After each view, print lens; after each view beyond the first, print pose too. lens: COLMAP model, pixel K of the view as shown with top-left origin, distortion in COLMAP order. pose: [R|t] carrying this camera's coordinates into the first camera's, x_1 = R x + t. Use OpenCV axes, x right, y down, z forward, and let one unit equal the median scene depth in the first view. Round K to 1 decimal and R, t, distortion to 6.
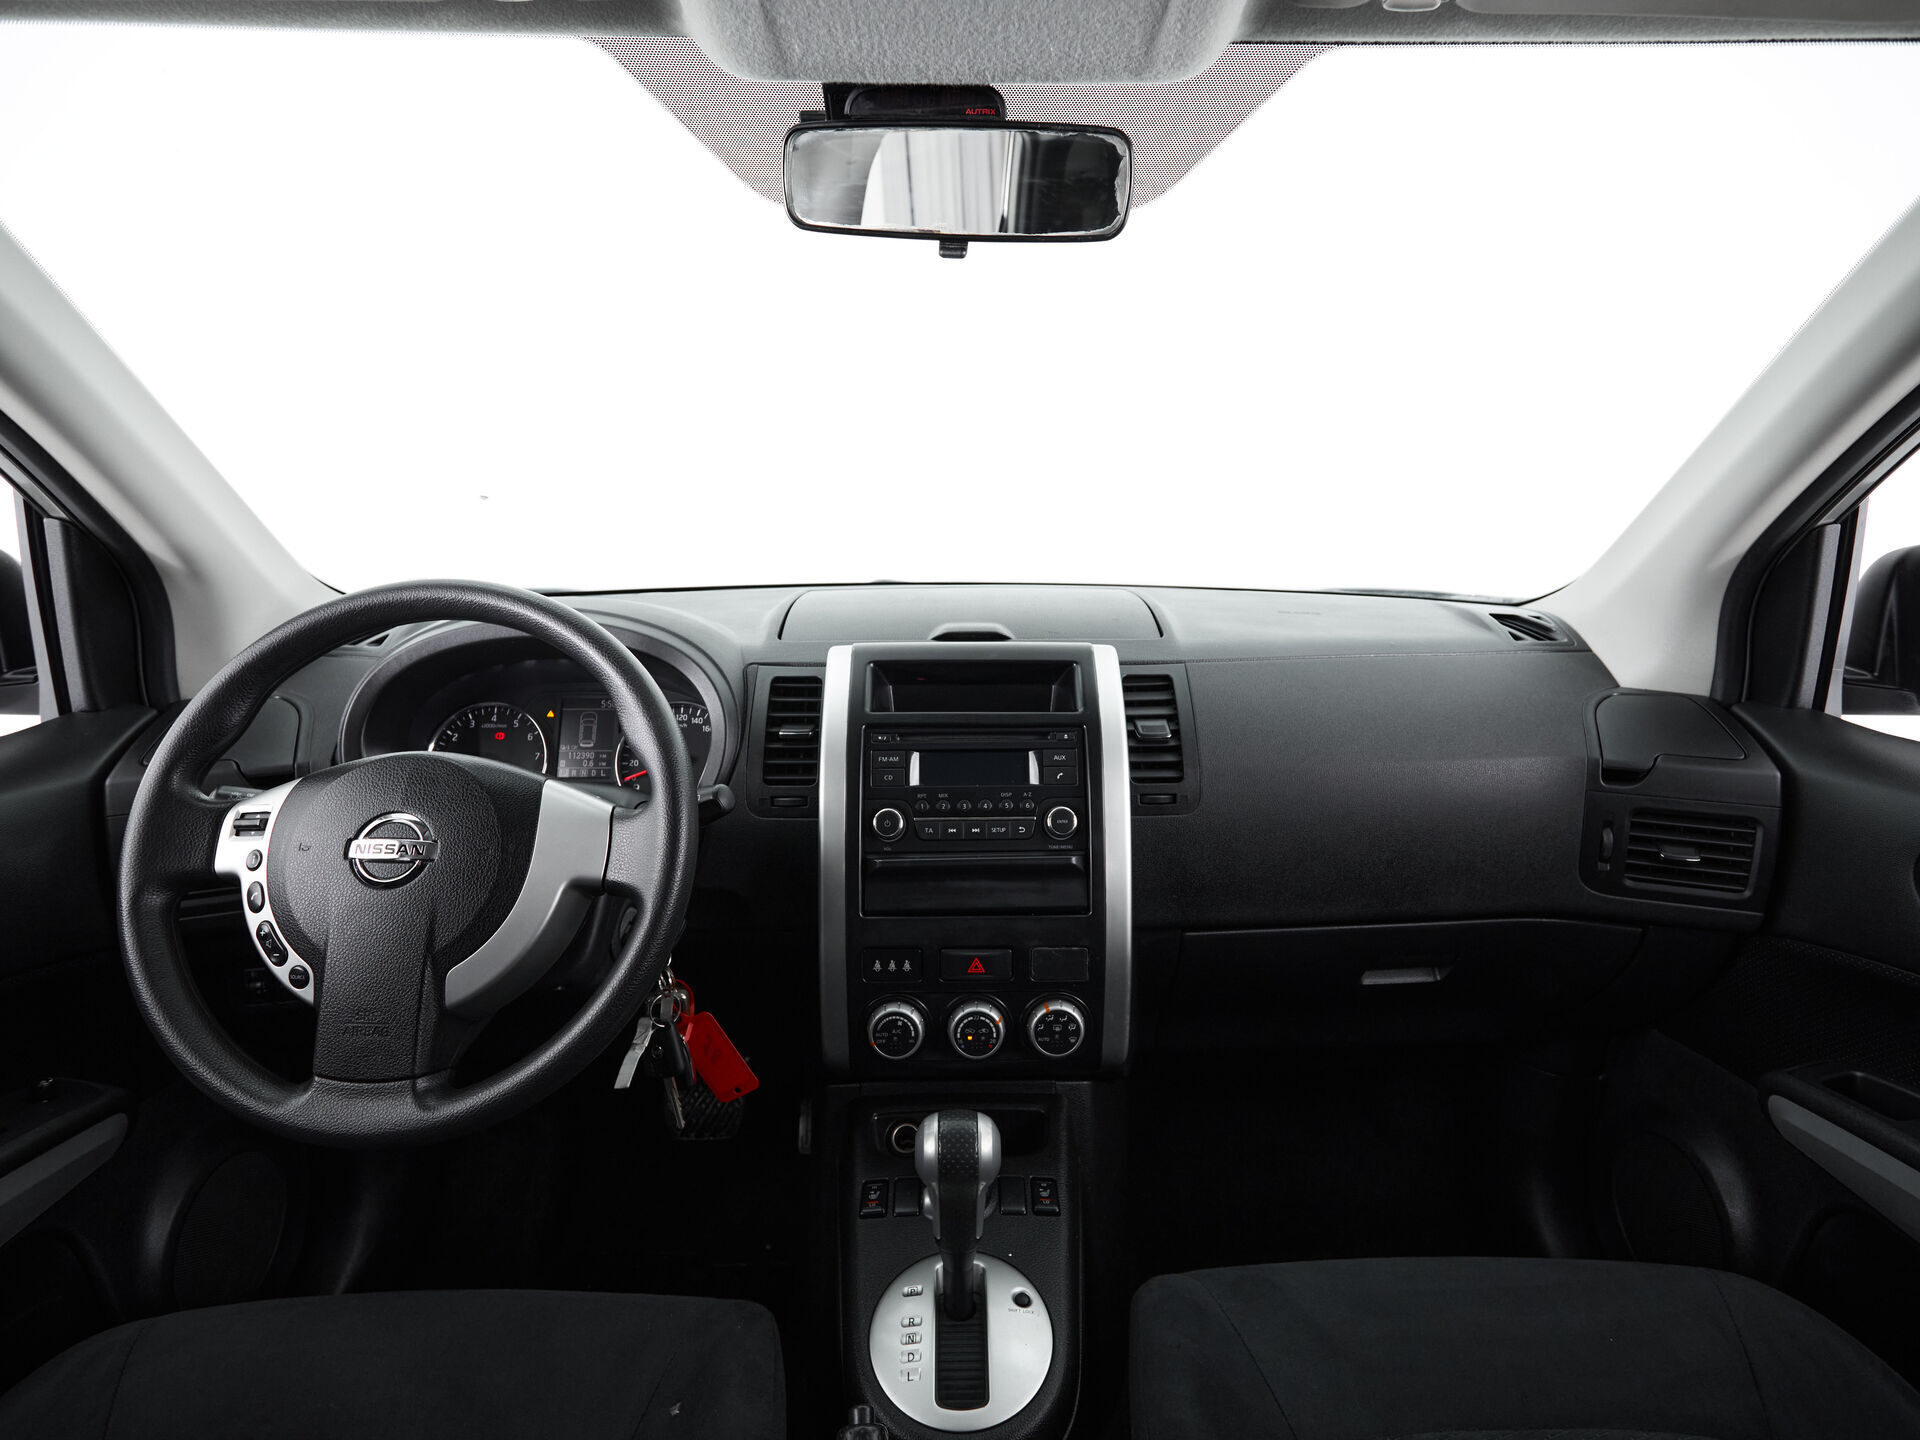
lens RADIAL K [[1009.0, 0, 960.0], [0, 1009.0, 720.0], [0, 0, 1]] dist [-0.007610, 0.001084]
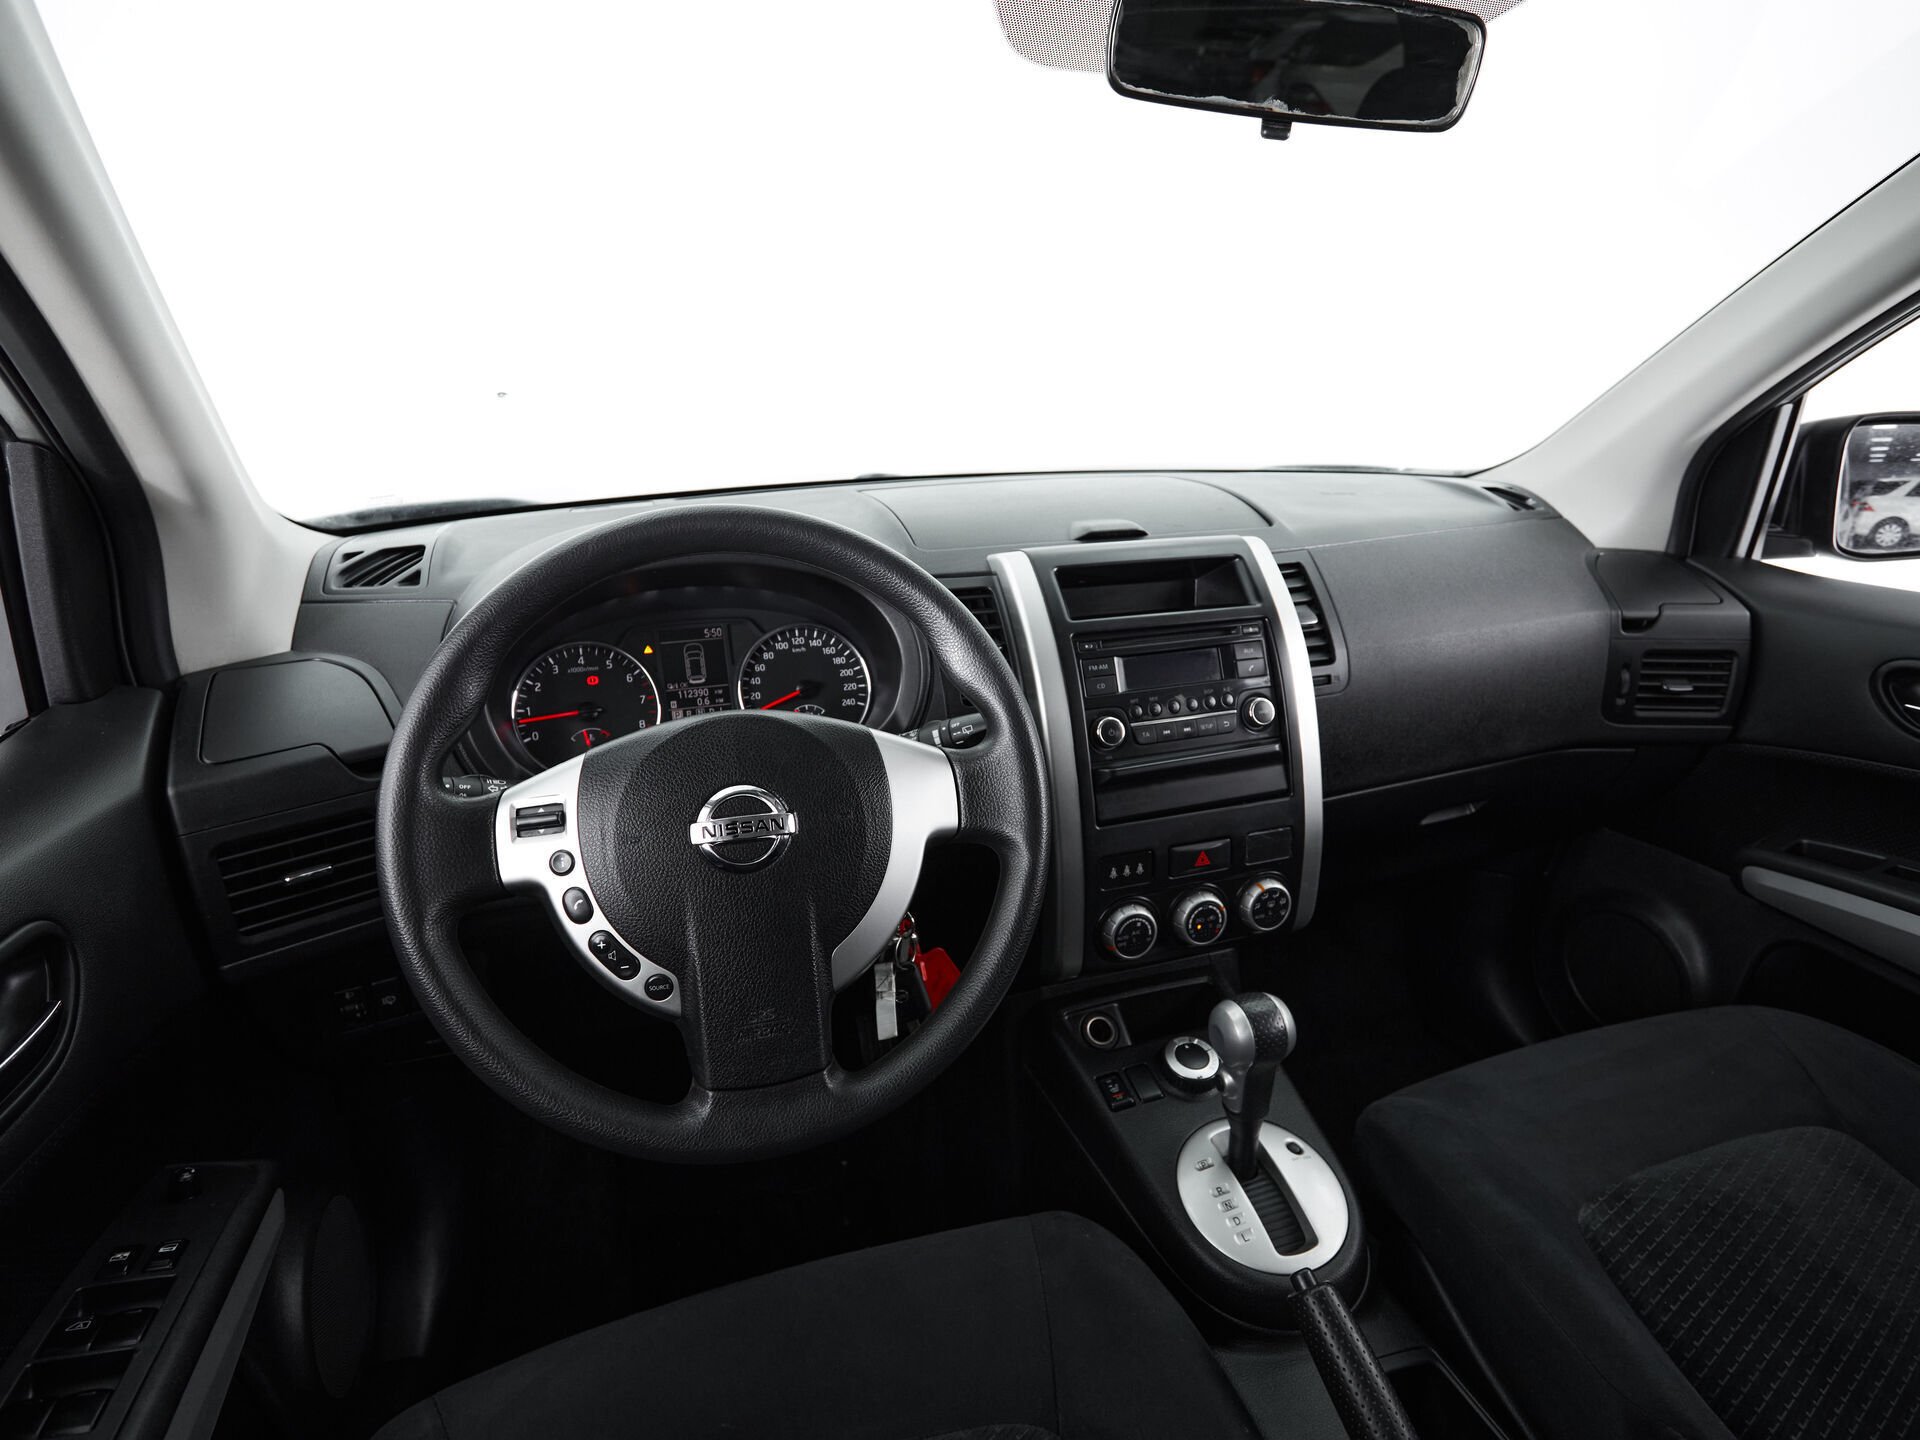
lens RADIAL K [[1009.0, 0, 960.0], [0, 1009.0, 720.0], [0, 0, 1]] dist [-0.007610, 0.001084]
pose [[0.953404, -0.106679, 0.282205, -0.484640], [0.071852, 0.988772, 0.131027, -0.049235], [-0.293014, -0.104645, 0.950364, 0.101054]]
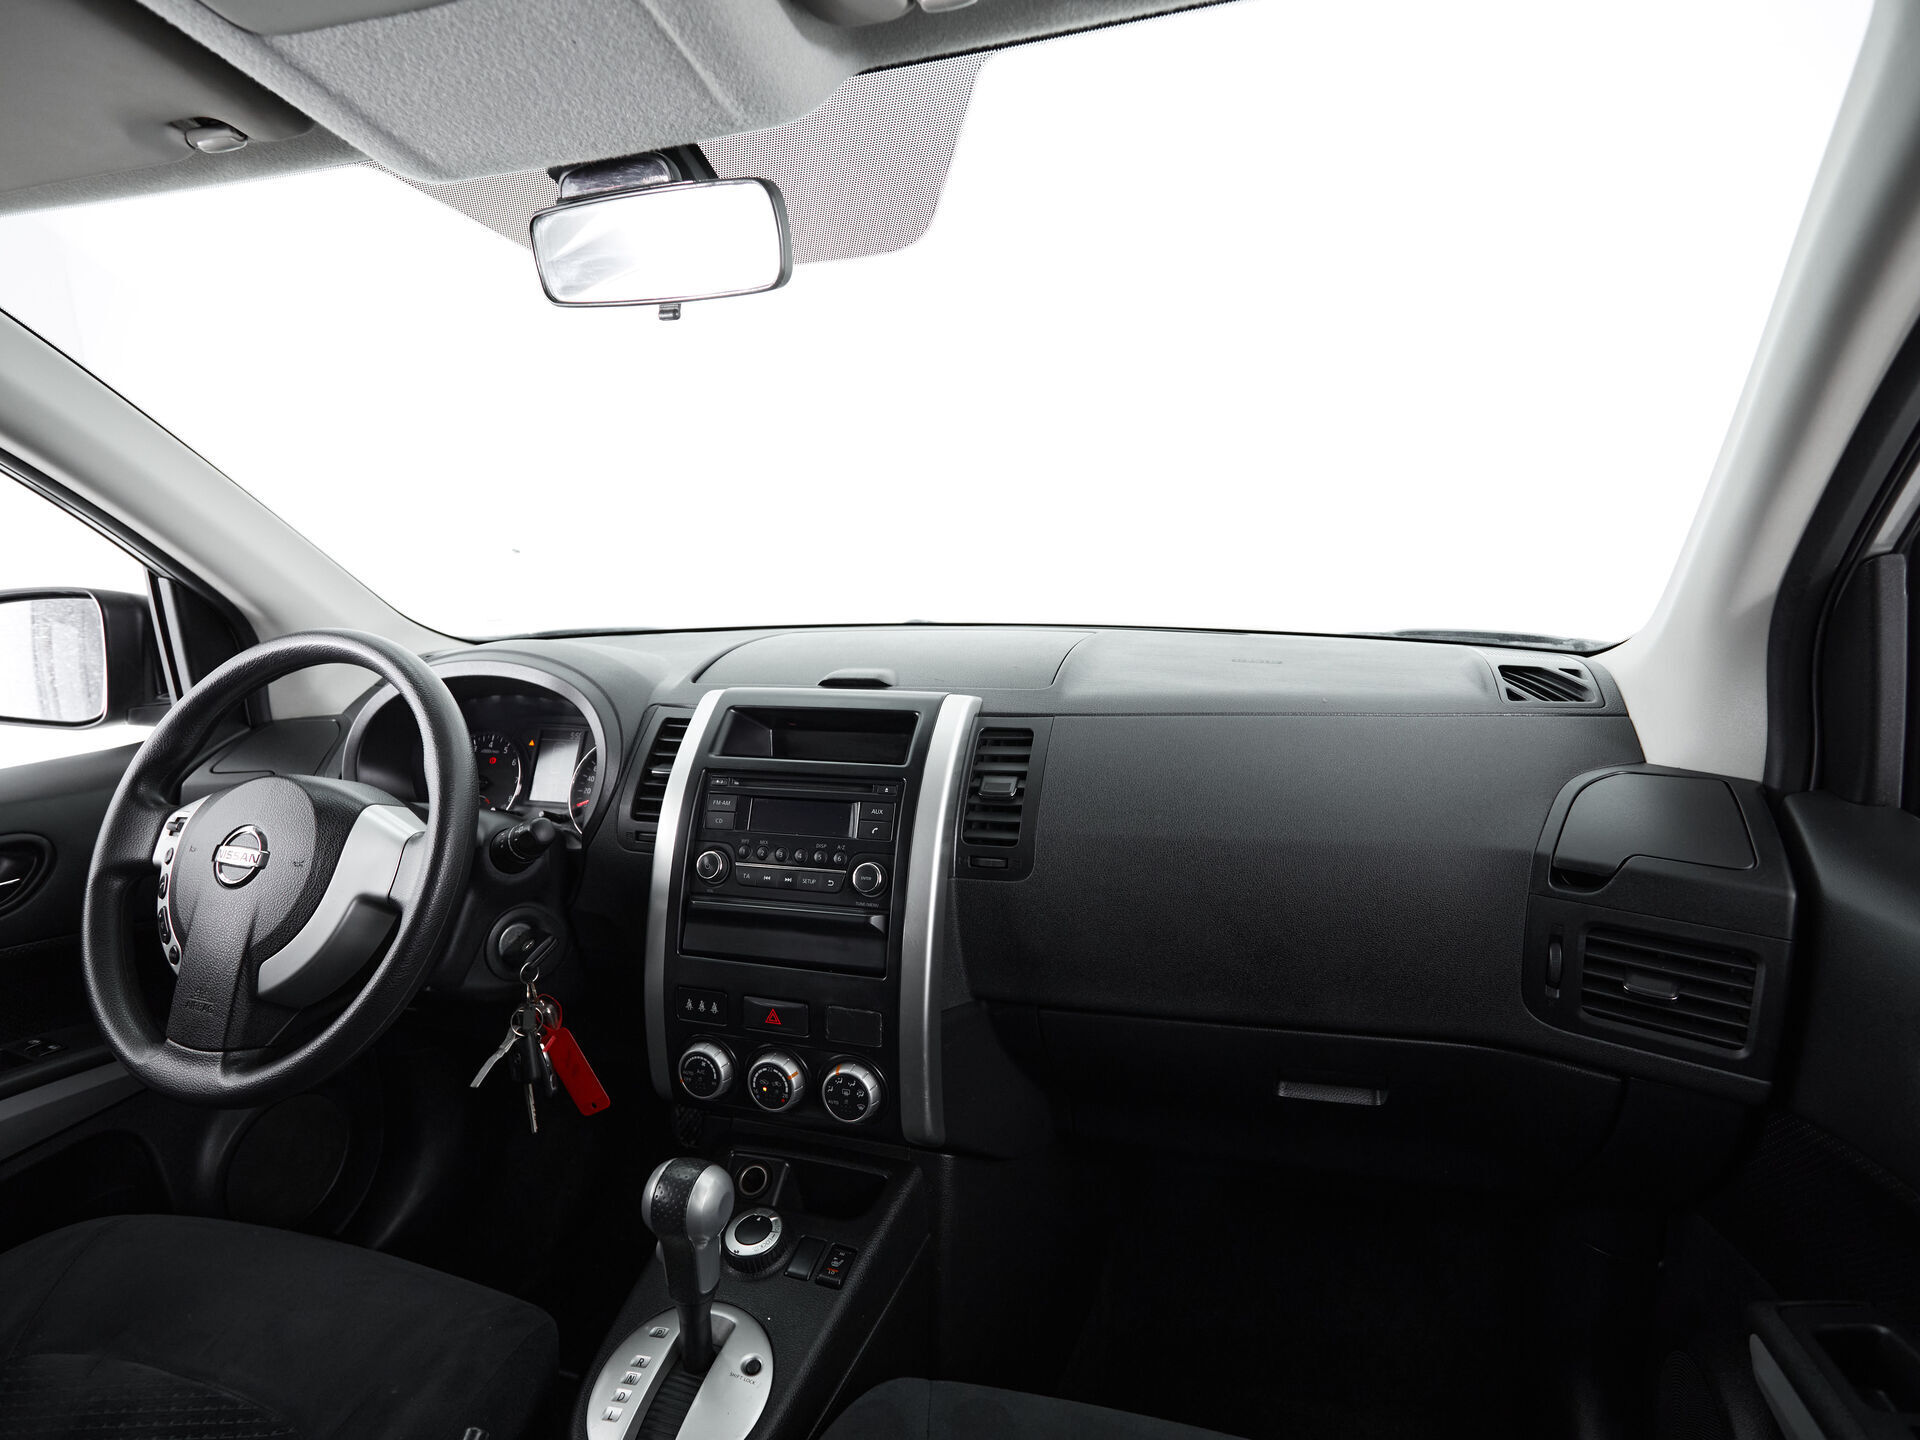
lens RADIAL K [[1009.0, 0, 960.0], [0, 1009.0, 720.0], [0, 0, 1]] dist [-0.007610, 0.001084]
pose [[0.946436, 0.033022, -0.321199, 0.485189], [-0.041744, 0.998922, -0.020302, -0.034372], [0.320183, 0.032622, 0.946794, 0.108117]]
